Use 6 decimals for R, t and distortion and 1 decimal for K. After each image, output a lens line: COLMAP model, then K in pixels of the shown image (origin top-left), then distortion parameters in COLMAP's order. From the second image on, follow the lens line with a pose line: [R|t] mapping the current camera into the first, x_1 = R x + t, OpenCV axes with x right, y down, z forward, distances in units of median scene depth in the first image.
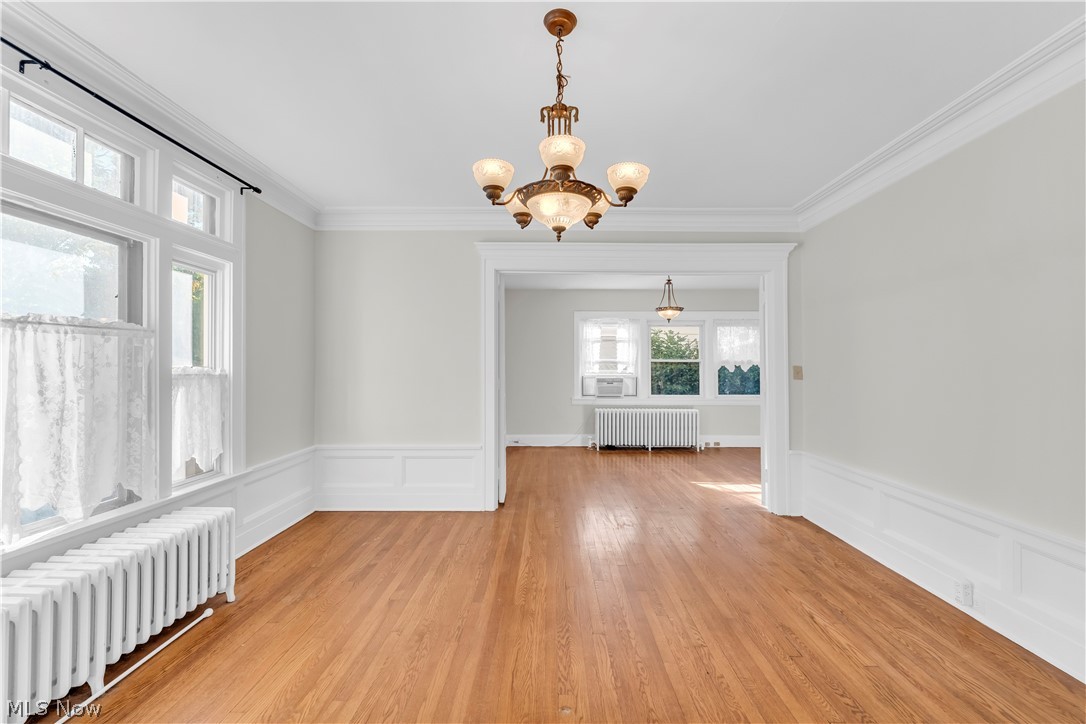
lens RADIAL K [[446.1, 0, 540.7], [0, 446.1, 366.5], [0, 0, 1]] dist [-0.002978, -0.000011]
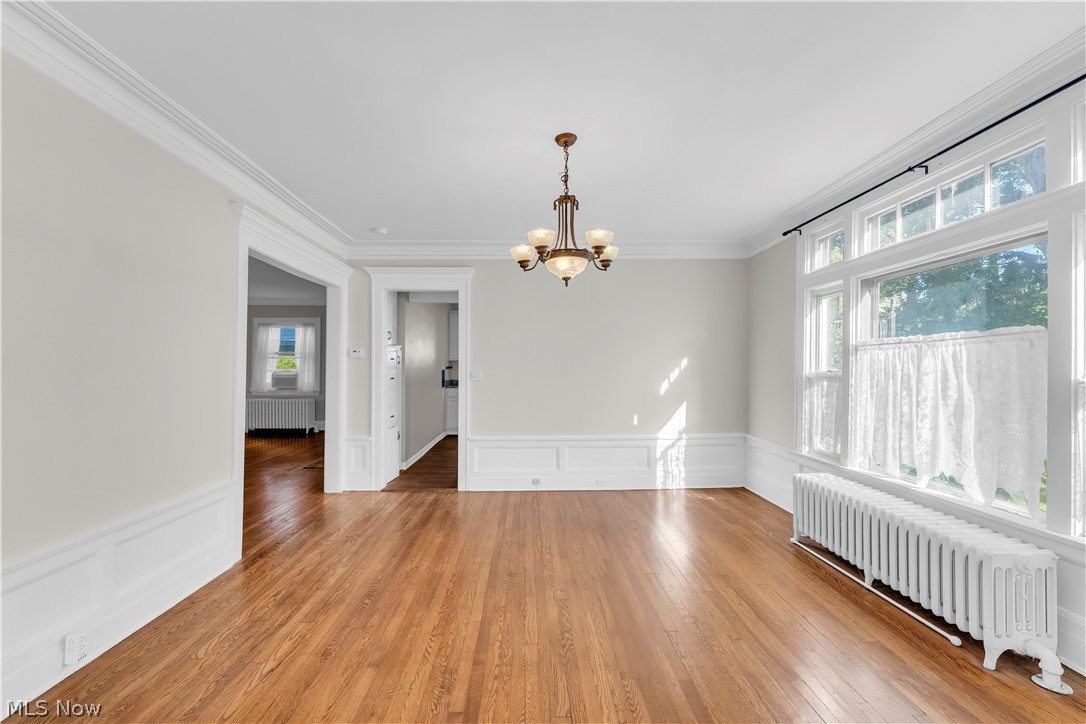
lens RADIAL K [[446.1, 0, 540.8], [0, 446.1, 362.2], [0, 0, 1]] dist [-0.002978, -0.000011]
pose [[-0.998642, -0.005099, -0.051847, 0.177221], [-0.003858, 0.999705, -0.023999, 0.007952], [0.051954, -0.023767, -0.998367, 2.156527]]
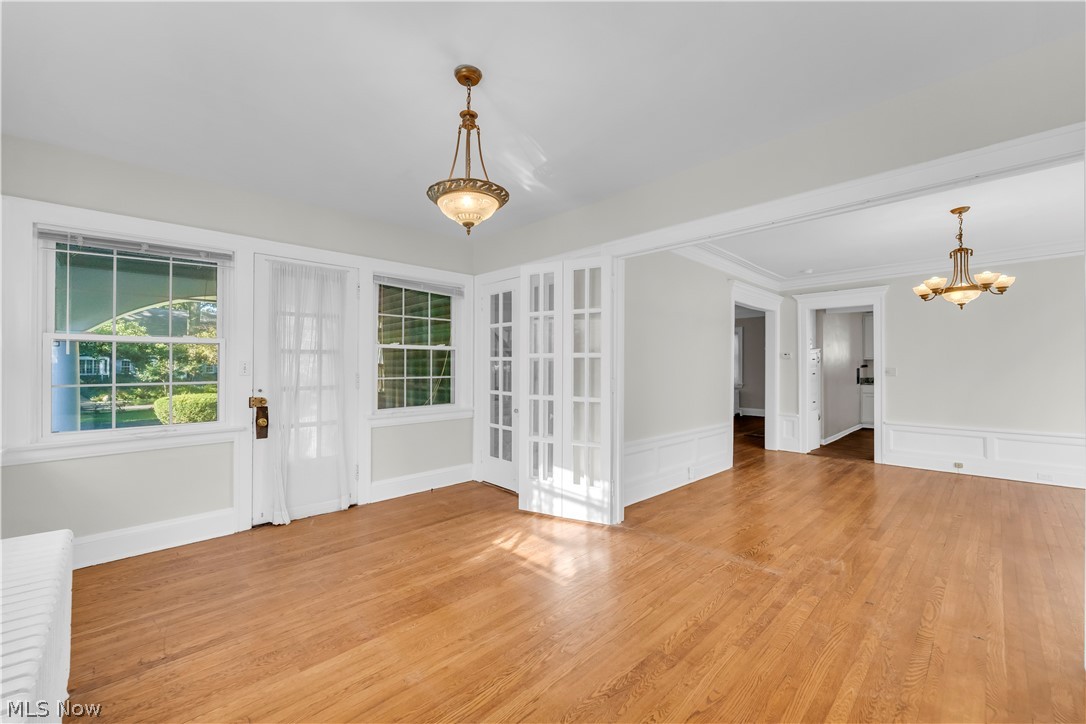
lens RADIAL K [[446.1, 0, 539.6], [0, 446.1, 361.4], [0, 0, 1]] dist [-0.002978, -0.000011]
pose [[-0.712734, 0.003076, 0.701428, -0.011116], [-0.013230, 0.999754, -0.017827, 0.037208], [-0.701309, -0.021986, -0.712518, 3.497042]]
